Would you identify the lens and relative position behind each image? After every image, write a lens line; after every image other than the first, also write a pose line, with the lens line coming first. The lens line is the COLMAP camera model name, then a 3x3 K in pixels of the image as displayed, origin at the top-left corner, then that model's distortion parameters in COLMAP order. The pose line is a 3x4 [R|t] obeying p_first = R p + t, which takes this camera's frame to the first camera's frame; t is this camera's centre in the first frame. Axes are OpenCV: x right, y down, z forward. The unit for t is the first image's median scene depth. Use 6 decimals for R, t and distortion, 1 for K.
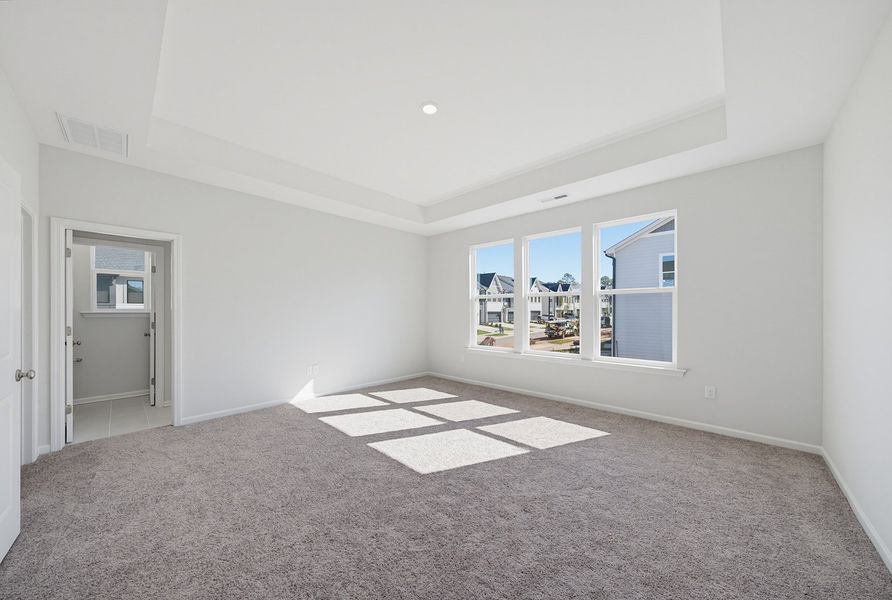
lens RADIAL K [[311.7, 0, 447.7], [0, 311.7, 312.4], [0, 0, 1]] dist [-0.001639, 0.000651]
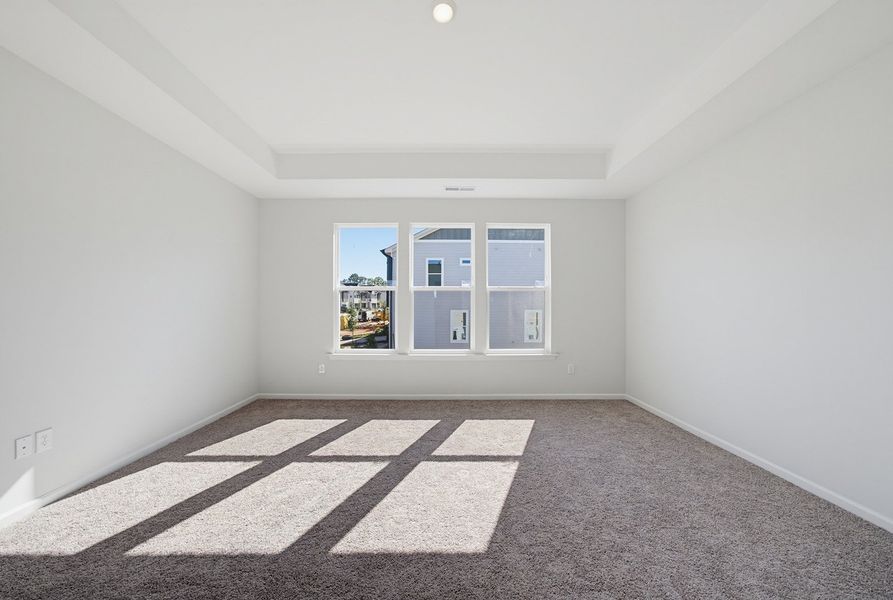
lens RADIAL K [[312.0, 0, 448.4], [0, 312.0, 304.2], [0, 0, 1]] dist [-0.001639, 0.000651]
pose [[0.730193, 0.002410, 0.683237, -0.279074], [0.004483, 0.999955, -0.008318, -0.001699], [-0.683227, 0.009137, 0.730149, 0.266195]]
